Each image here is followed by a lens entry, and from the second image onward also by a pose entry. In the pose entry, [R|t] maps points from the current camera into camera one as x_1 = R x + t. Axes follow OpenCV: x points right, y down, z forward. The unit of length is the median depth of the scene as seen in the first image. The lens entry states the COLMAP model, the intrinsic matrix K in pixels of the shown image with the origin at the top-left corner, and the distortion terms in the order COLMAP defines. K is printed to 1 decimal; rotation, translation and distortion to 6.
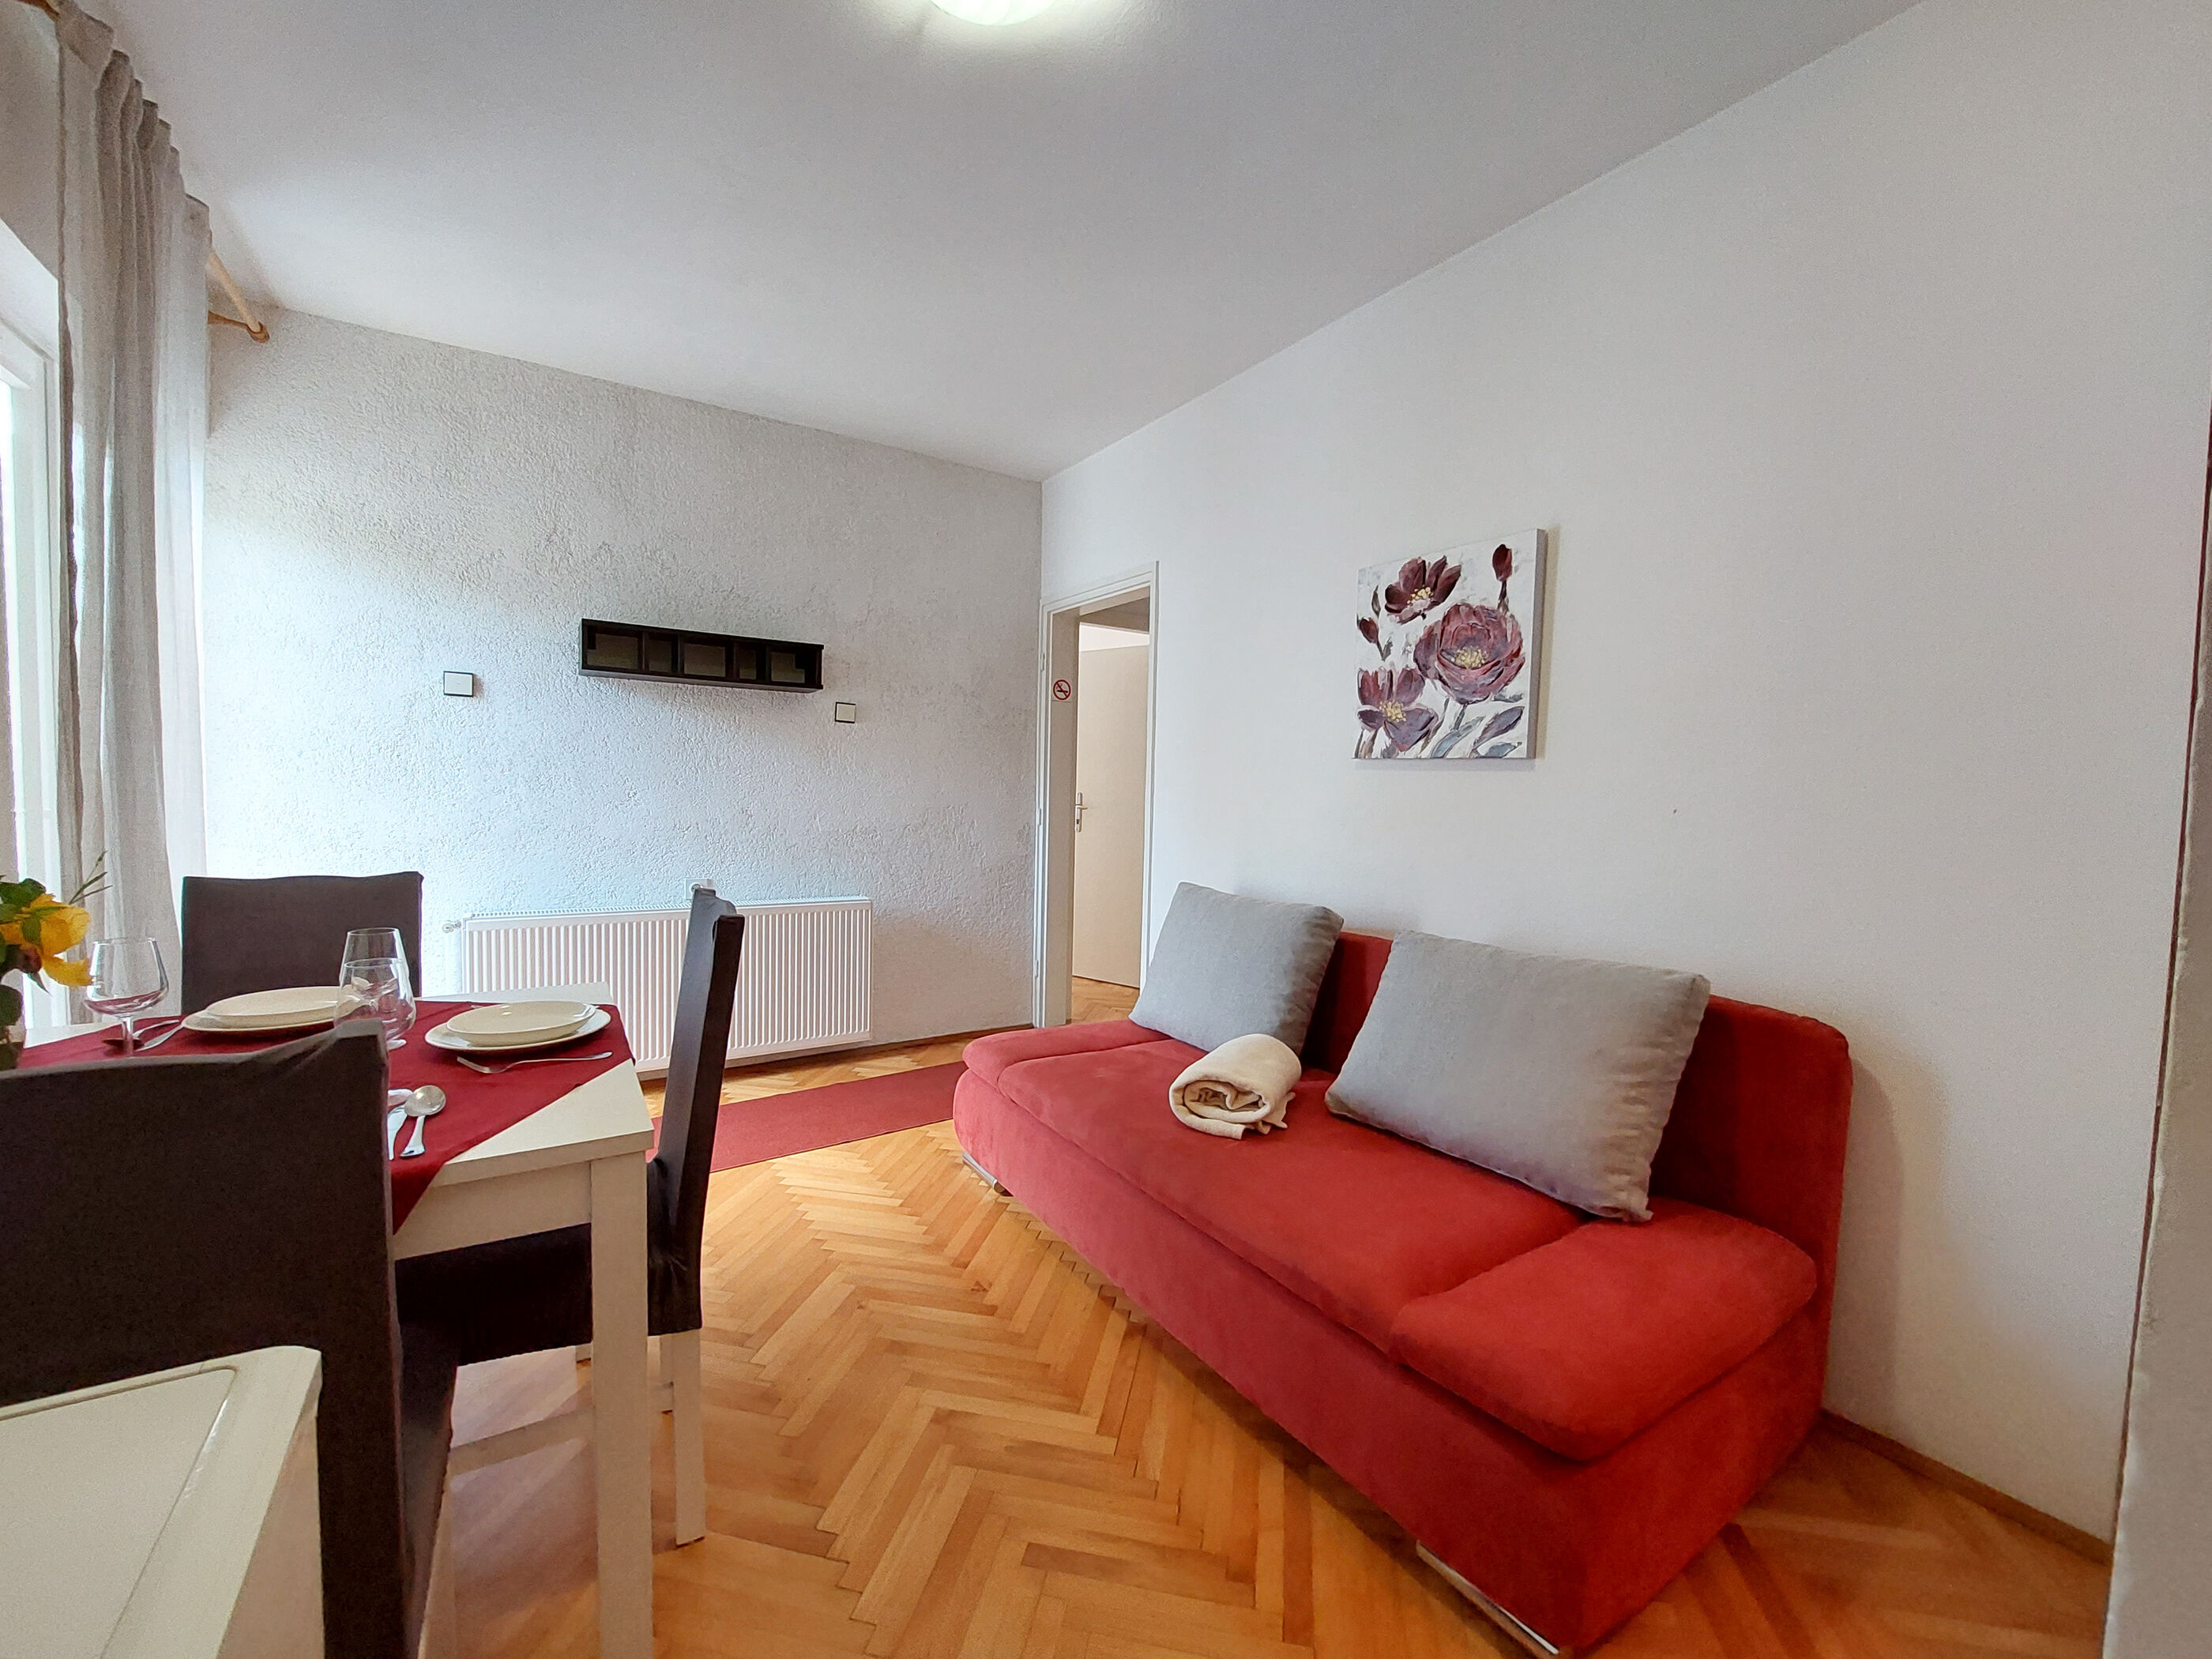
lens RADIAL K [[888.5, 0, 1100.9], [0, 888.5, 830.3], [0, 0, 1]] dist [-0.004116, -0.000590]
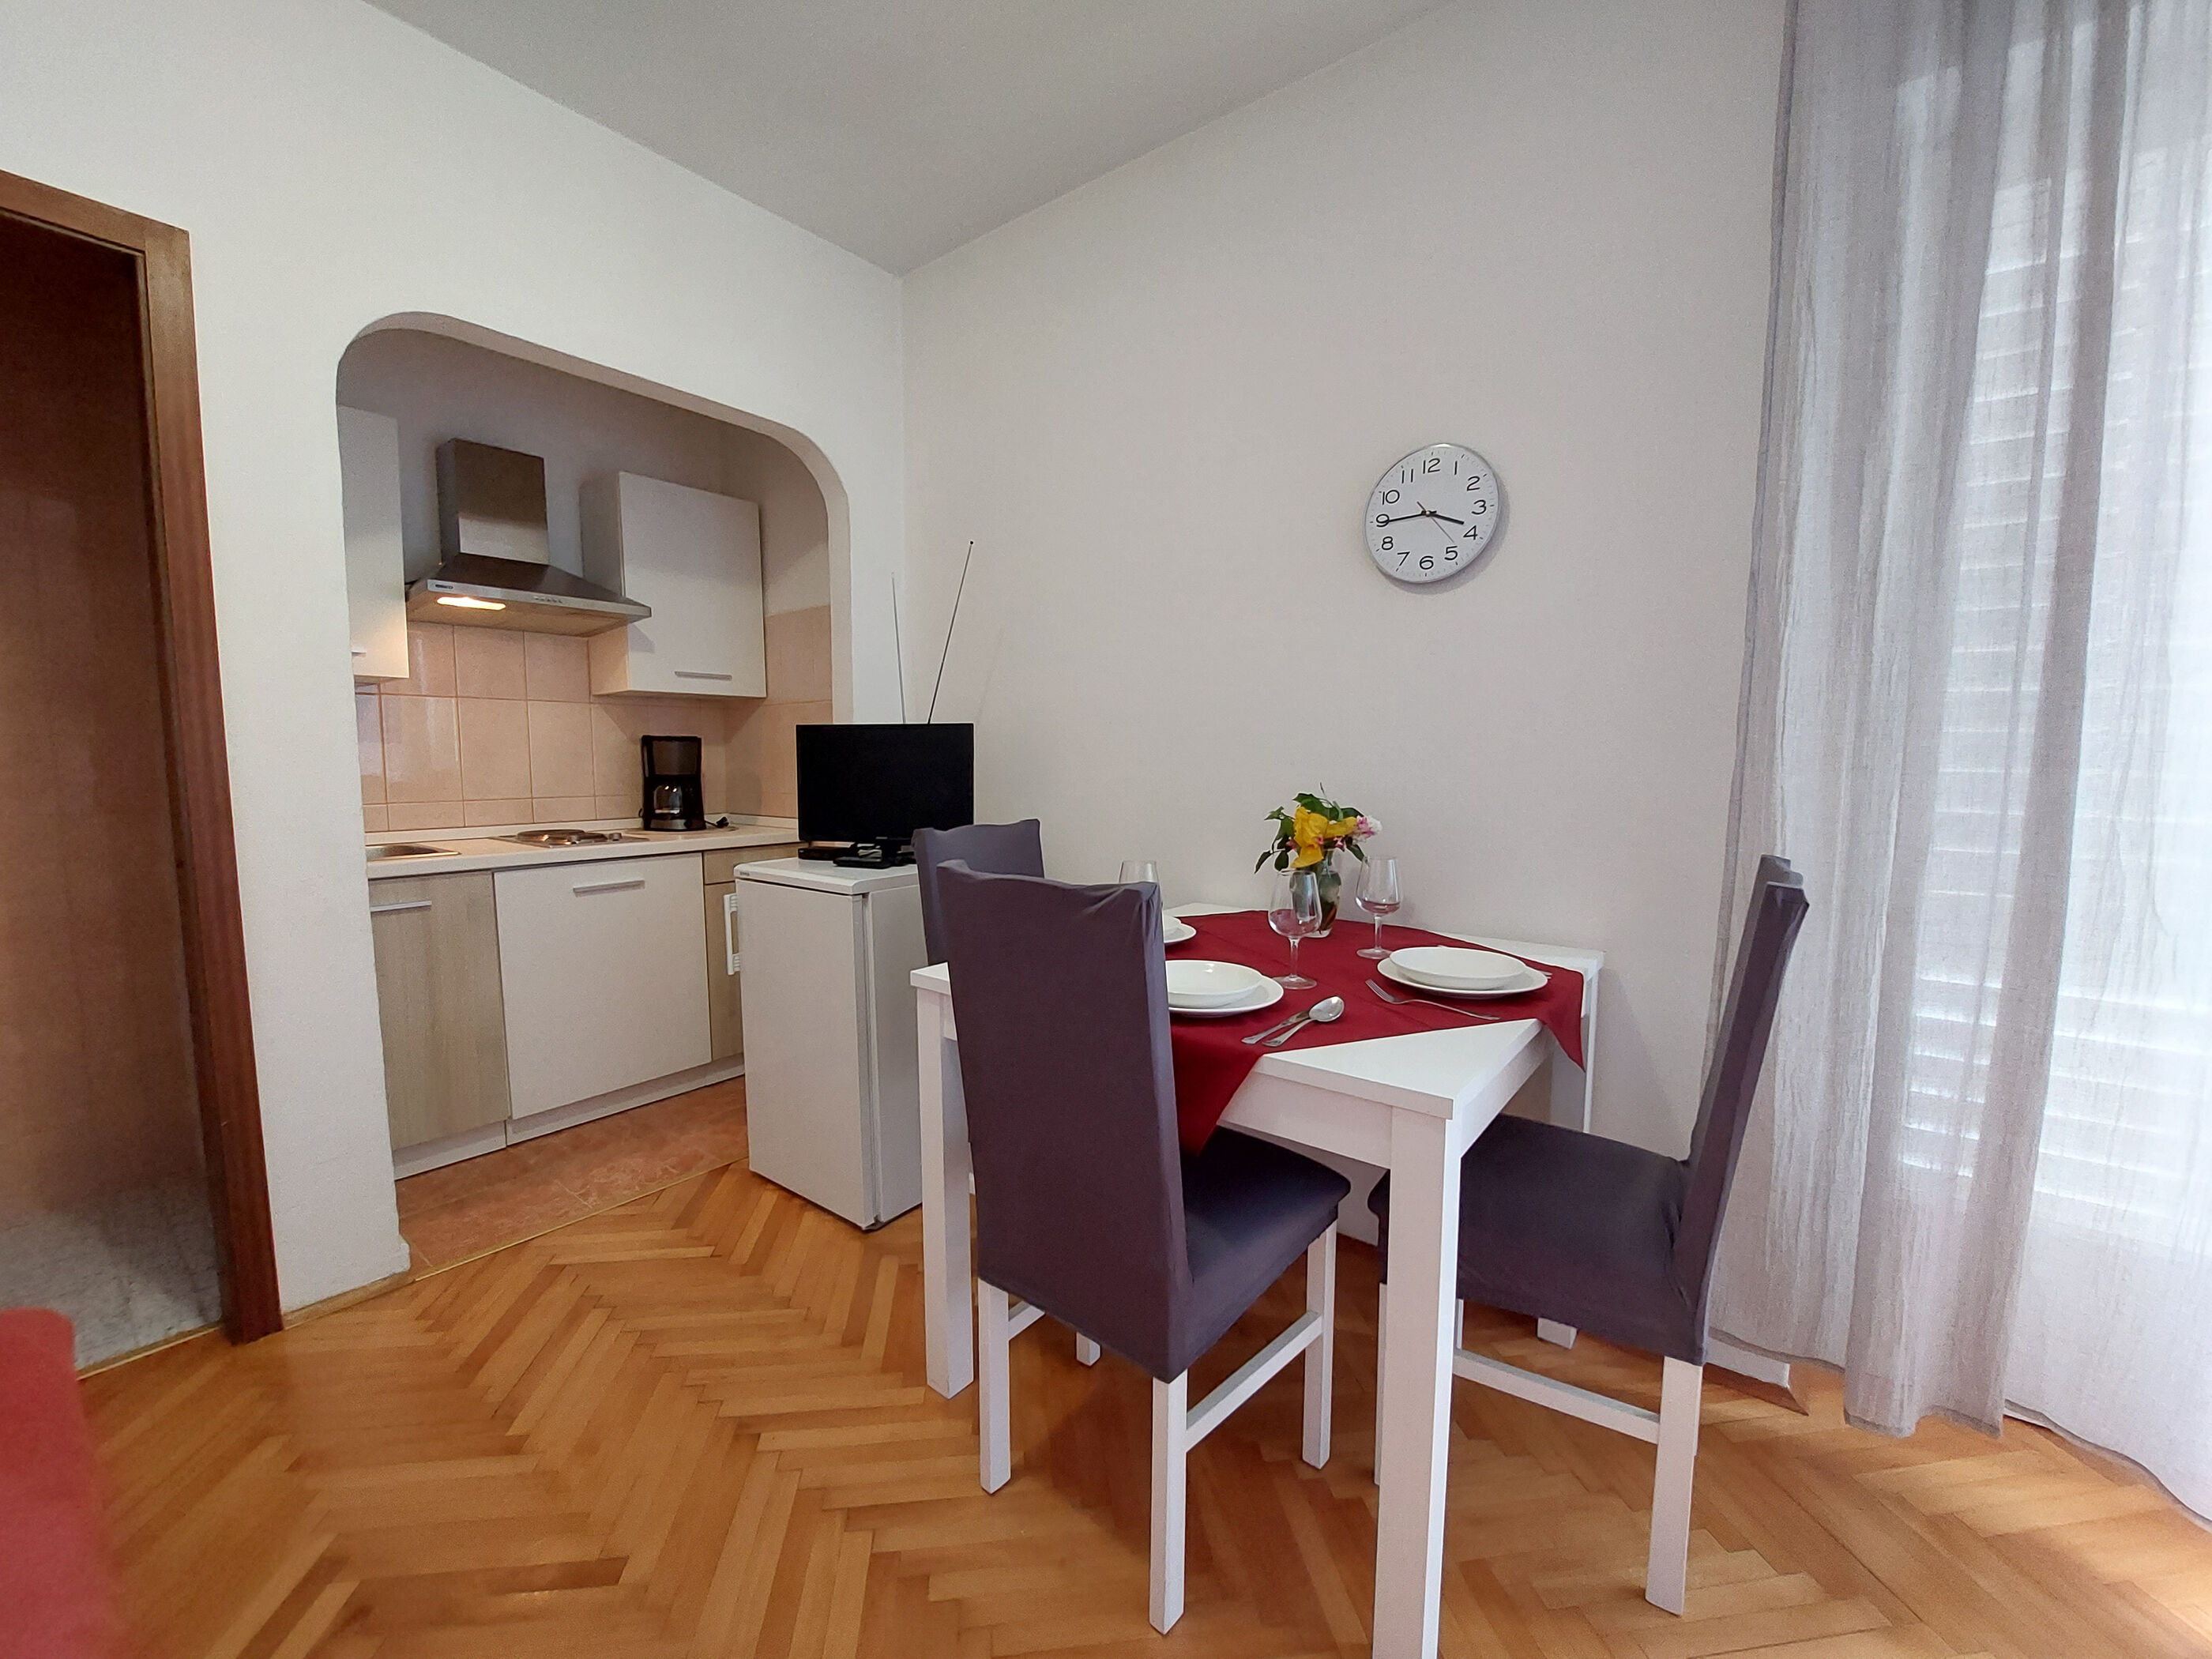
lens RADIAL K [[883.4, 0, 1104.8], [0, 883.4, 839.1], [0, 0, 1]] dist [-0.012526, -0.000512]
pose [[-0.946250, 0.010037, -0.323282, -0.151936], [-0.034001, 0.990893, 0.130285, -0.031186], [0.321645, 0.134274, -0.937291, 1.065882]]
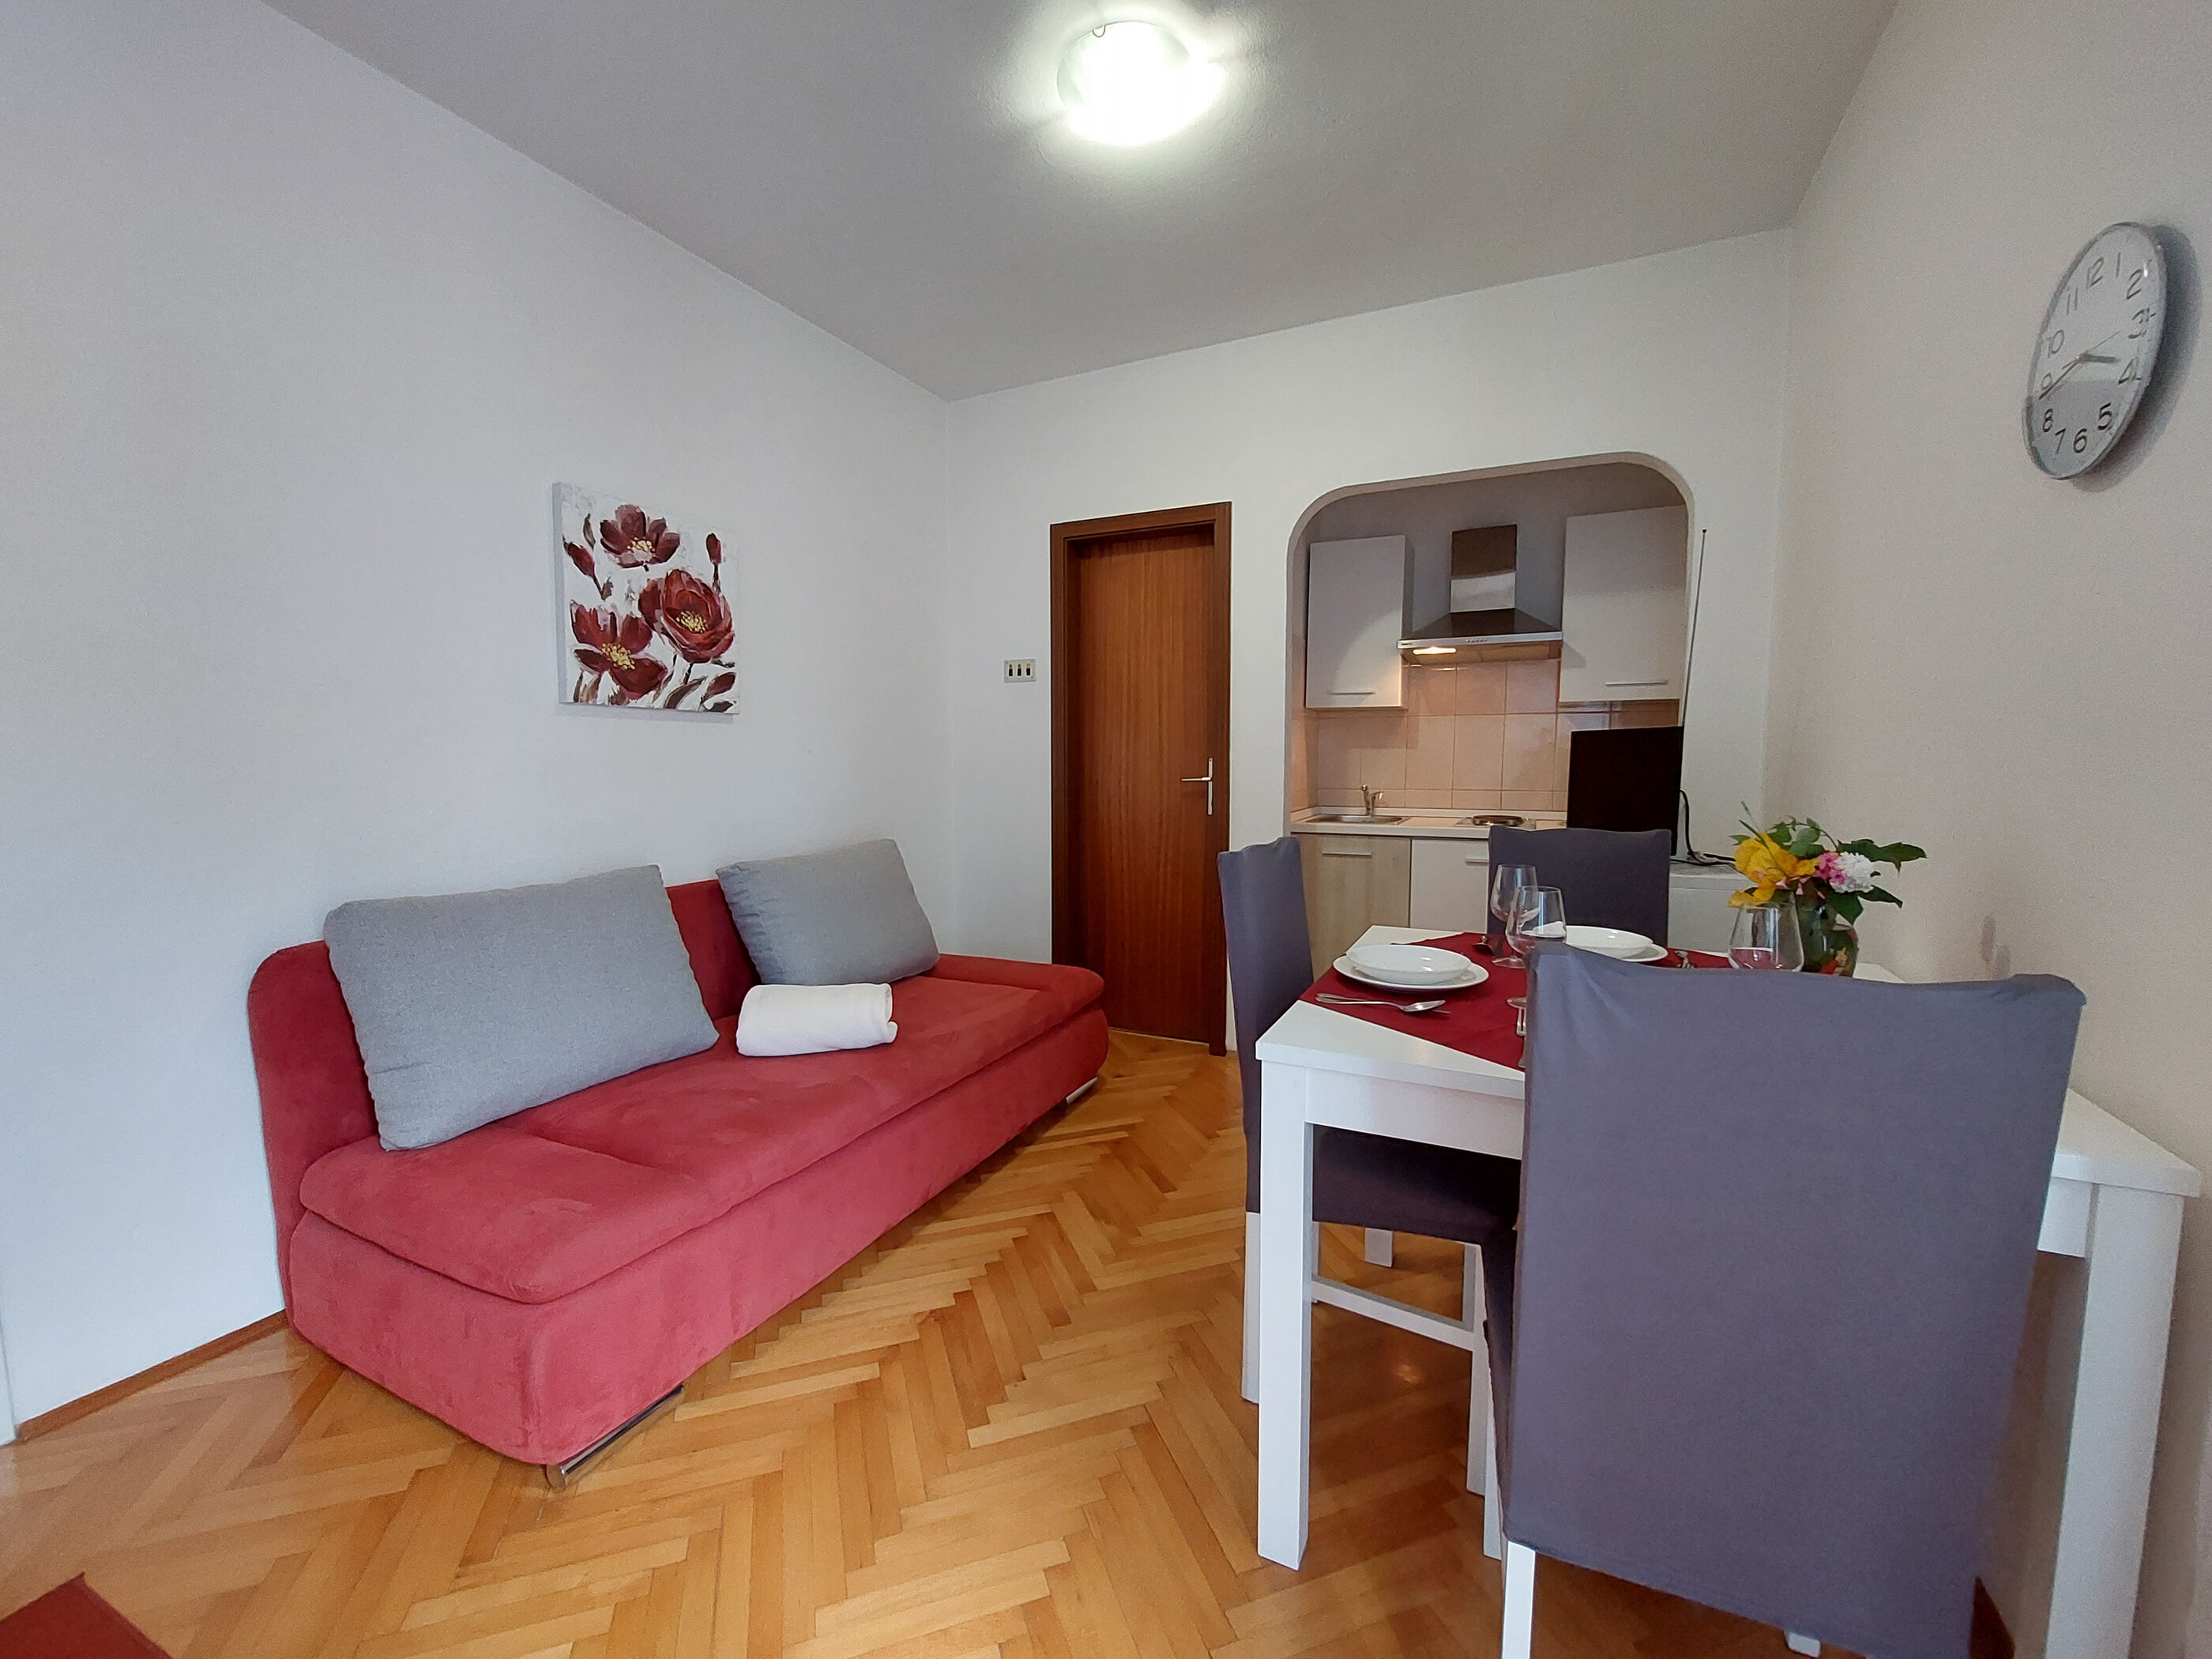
lens RADIAL K [[888.5, 0, 1100.9], [0, 888.5, 830.3], [0, 0, 1]] dist [-0.004116, -0.000590]
pose [[-0.511445, -0.093187, 0.854249, -0.795992], [0.030936, 0.991462, 0.126676, -0.054289], [-0.858759, 0.091214, -0.504195, 1.079093]]
